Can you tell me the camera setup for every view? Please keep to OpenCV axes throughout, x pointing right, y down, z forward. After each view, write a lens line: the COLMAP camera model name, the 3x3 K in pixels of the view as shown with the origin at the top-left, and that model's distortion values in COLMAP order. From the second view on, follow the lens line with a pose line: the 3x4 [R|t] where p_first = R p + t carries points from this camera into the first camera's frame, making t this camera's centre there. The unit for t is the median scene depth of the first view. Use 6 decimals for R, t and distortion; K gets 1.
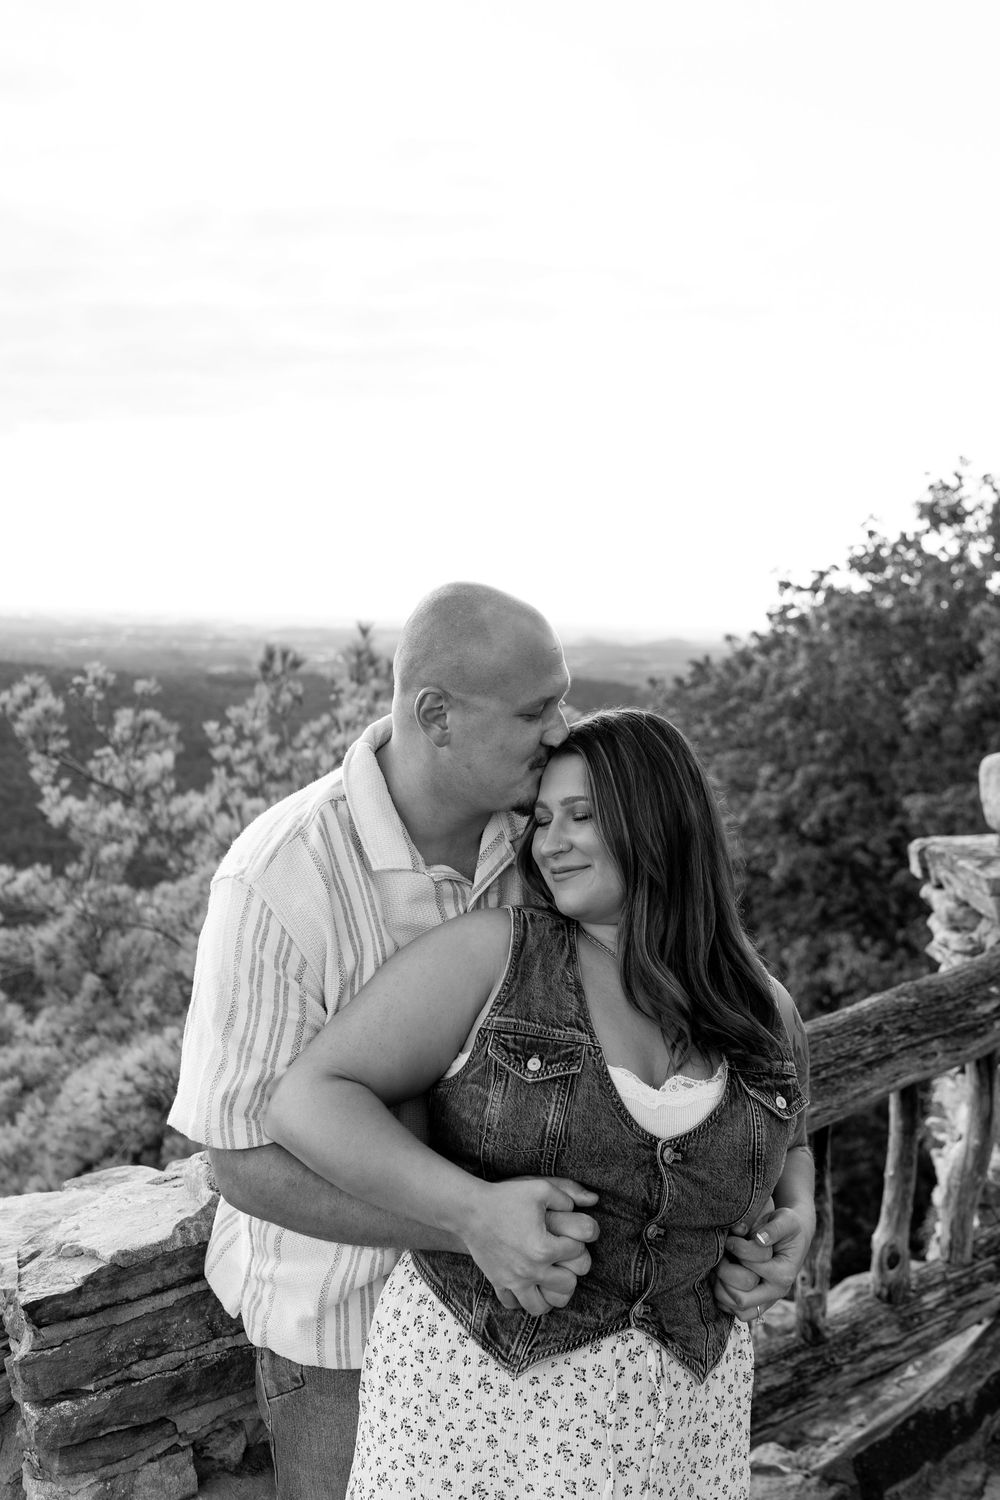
lens RADIAL K [[1557.9, 0, 506.6], [0, 1557.9, 734.2], [0, 0, 1]] dist [0.017936, -0.008838]
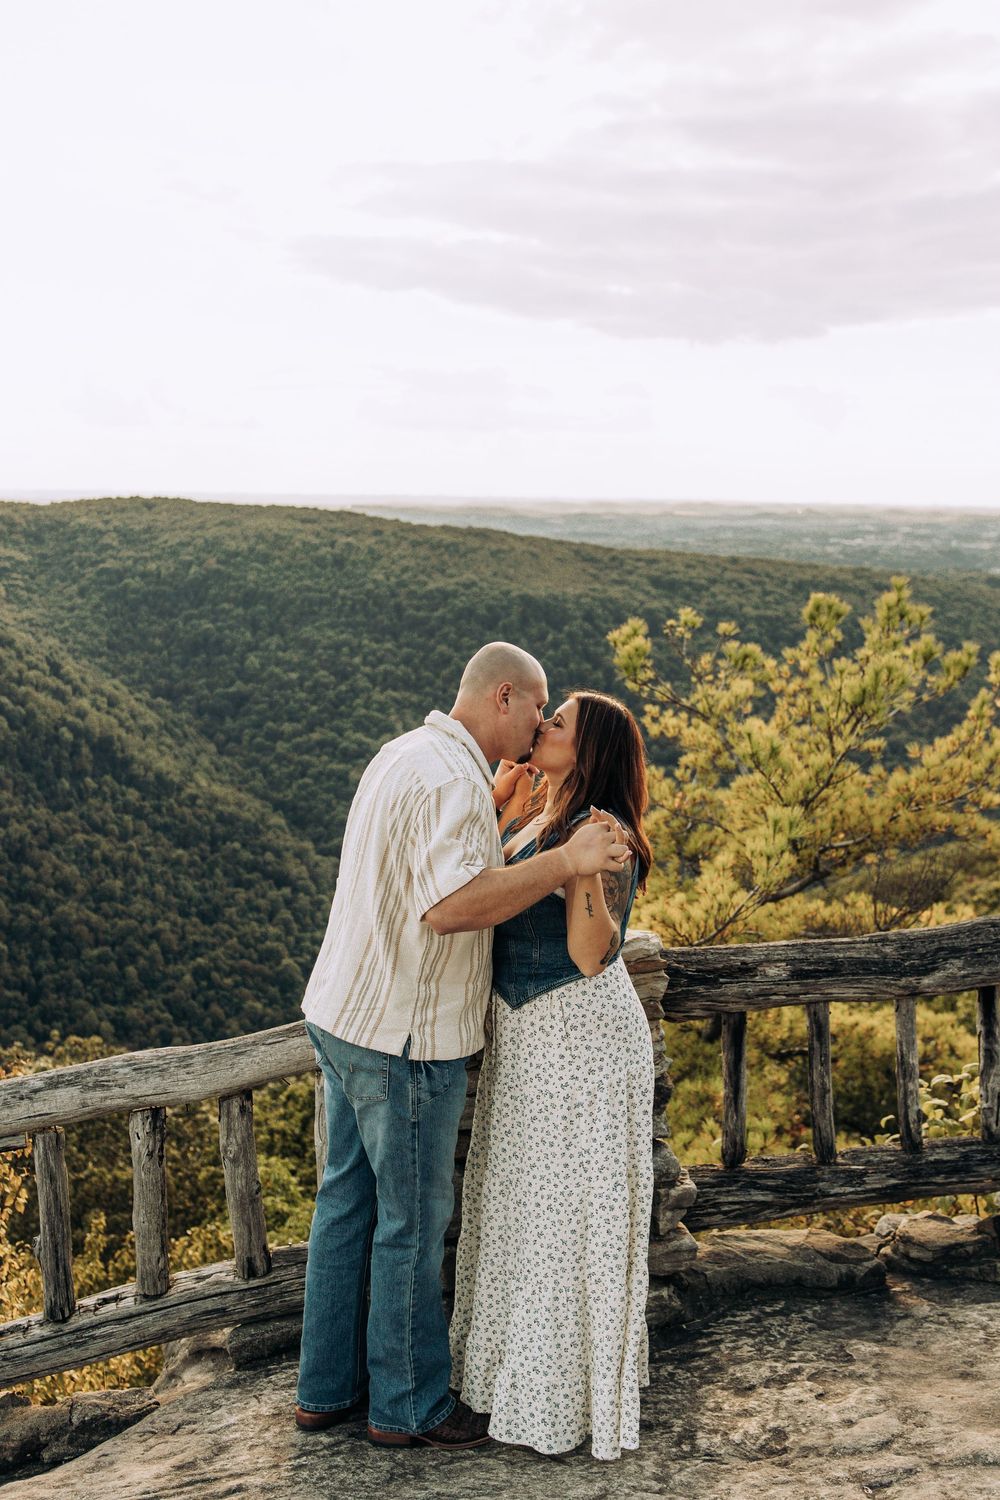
lens RADIAL K [[1657.6, 0, 503.7], [0, 1657.6, 670.3], [0, 0, 1]] dist [0.007289, -0.017319]
pose [[0.885212, 0.041686, -0.463317, 0.231245], [-0.031123, 0.999052, 0.030426, -0.033437], [0.464146, -0.012513, 0.885670, -0.252962]]
